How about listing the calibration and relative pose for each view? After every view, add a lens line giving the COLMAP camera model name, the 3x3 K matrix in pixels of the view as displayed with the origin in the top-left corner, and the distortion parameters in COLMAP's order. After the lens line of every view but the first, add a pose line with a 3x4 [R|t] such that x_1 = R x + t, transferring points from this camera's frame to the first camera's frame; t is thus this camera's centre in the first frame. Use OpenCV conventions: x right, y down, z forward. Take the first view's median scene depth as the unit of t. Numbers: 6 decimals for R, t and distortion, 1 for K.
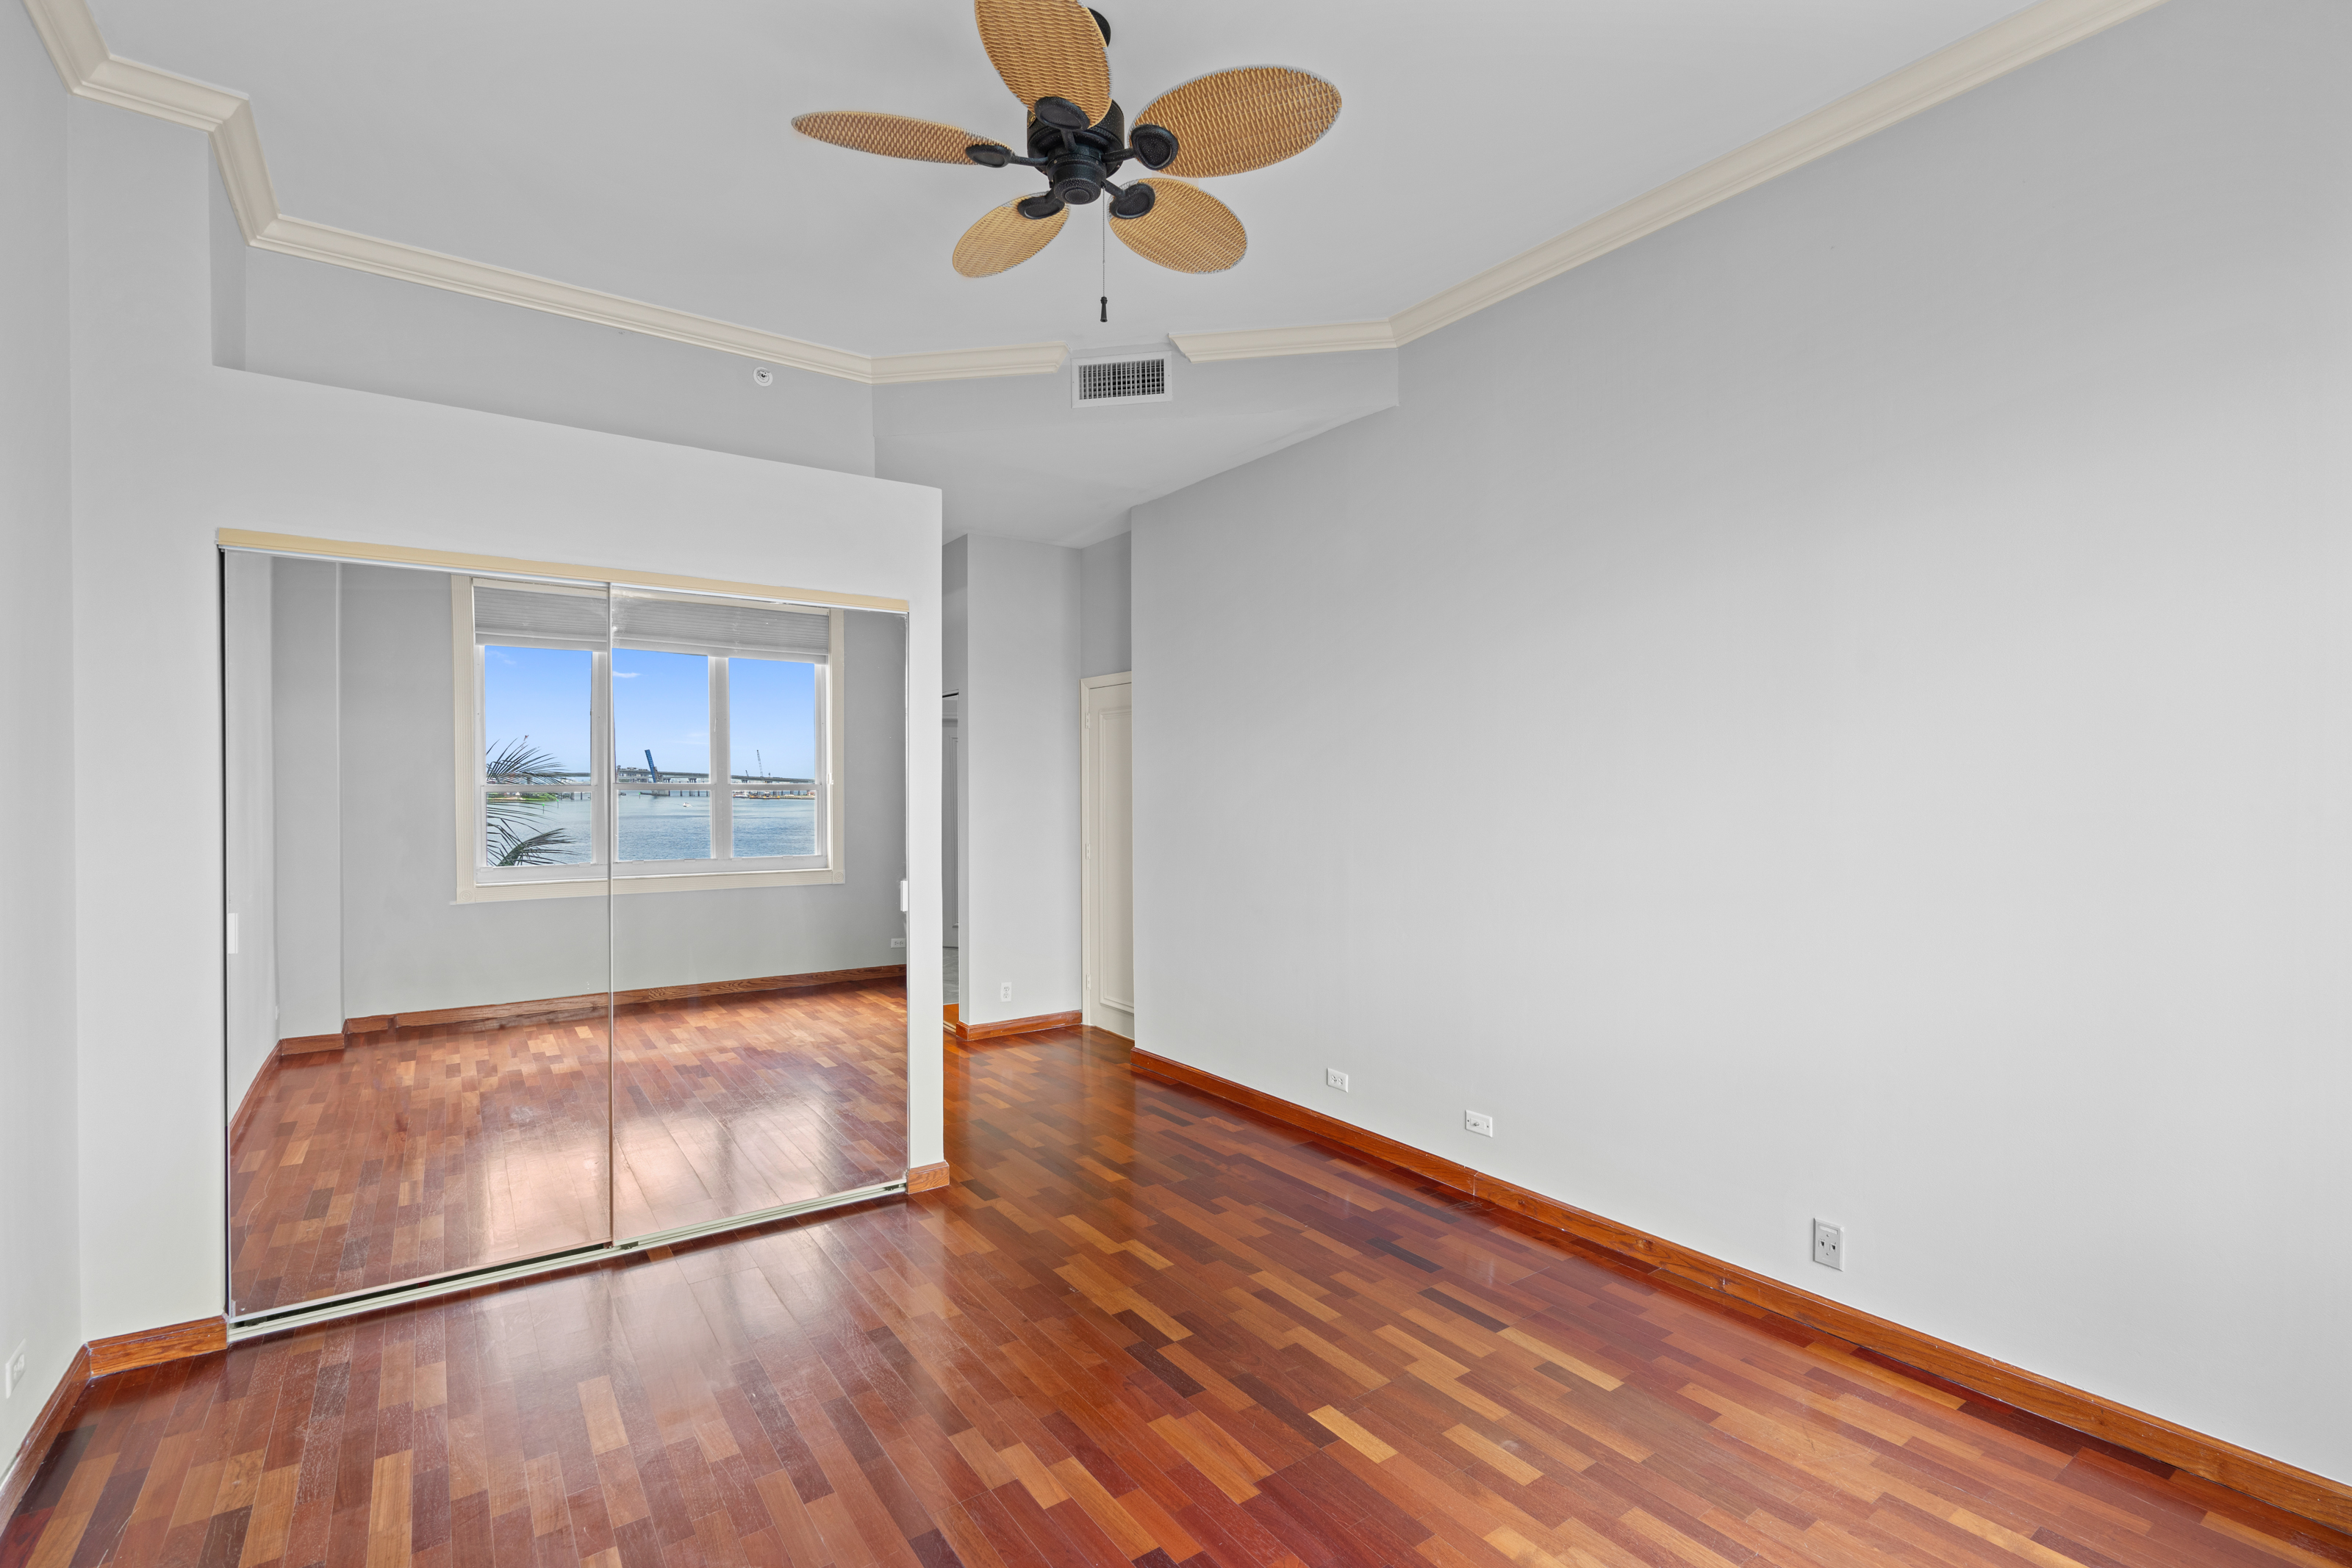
lens RADIAL K [[1067.9, 0, 1181.8], [0, 1067.9, 791.7], [0, 0, 1]] dist [-0.010510, 0.005794]
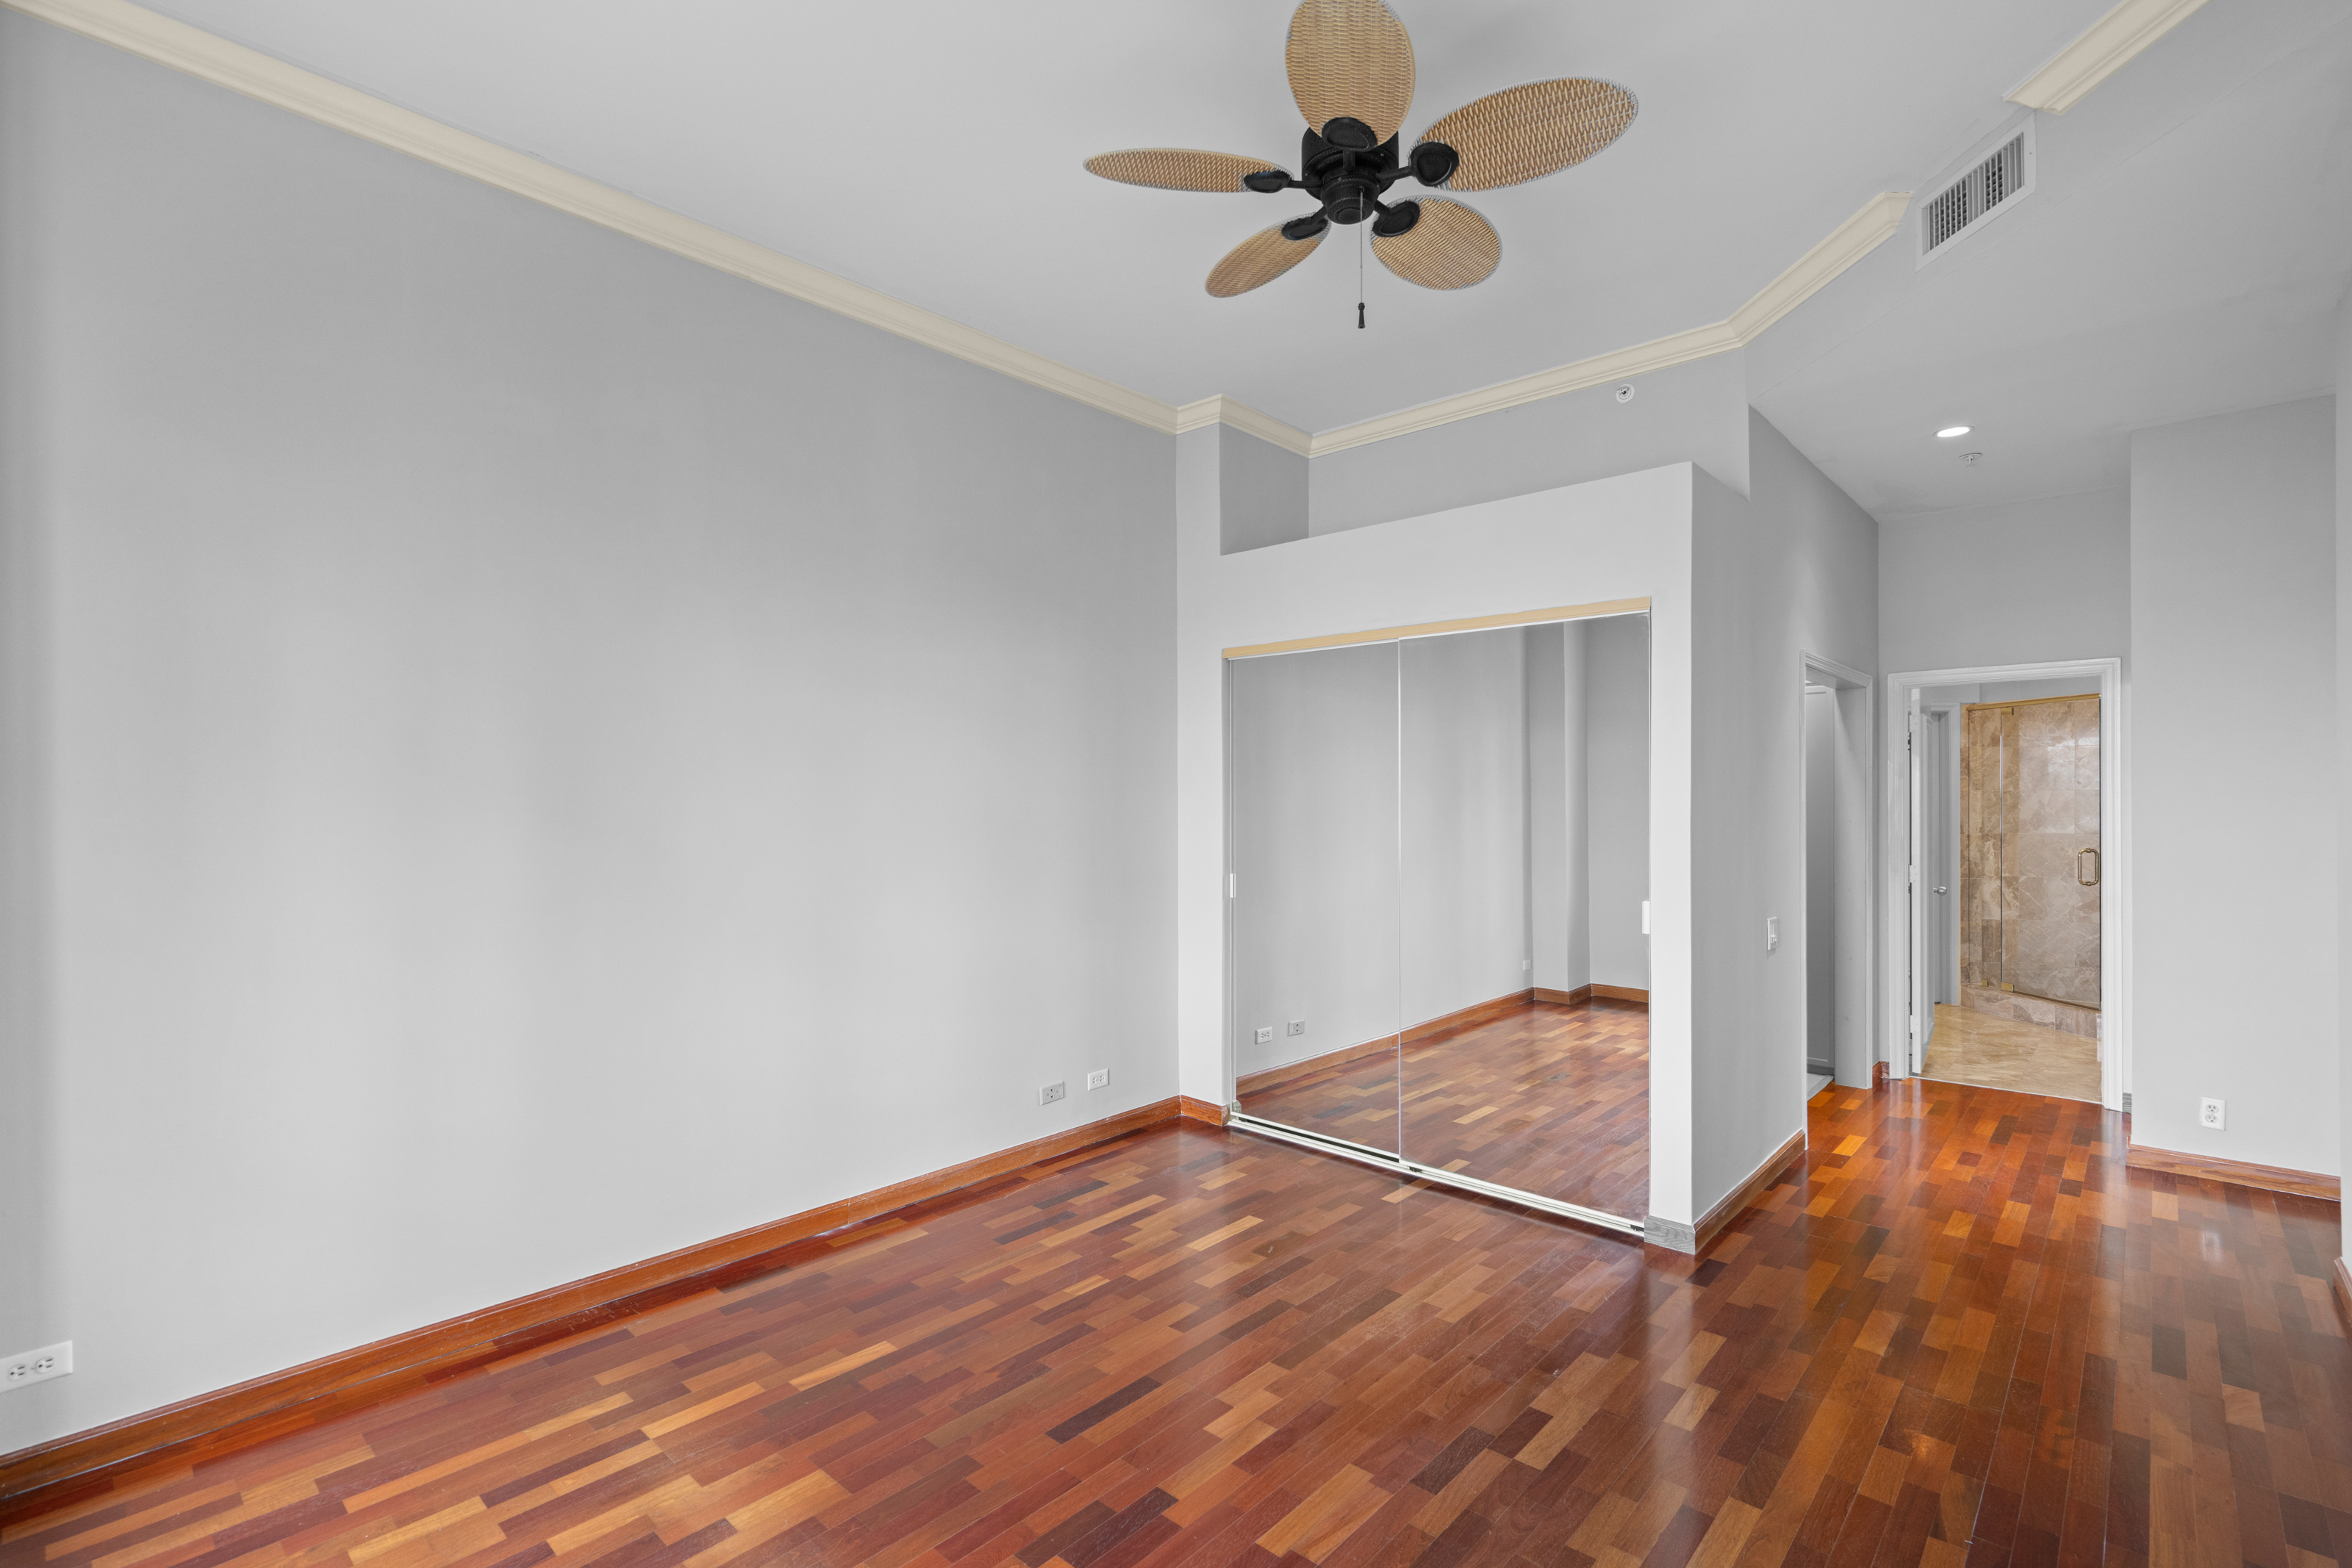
lens RADIAL K [[1067.9, 0, 1175.8], [0, 1067.9, 794.3], [0, 0, 1]] dist [-0.010510, 0.005794]
pose [[0.206081, -0.003267, -0.978530, 0.709695], [-0.003011, 0.999988, -0.003973, -0.004441], [0.978530, 0.003765, 0.206068, 0.523548]]
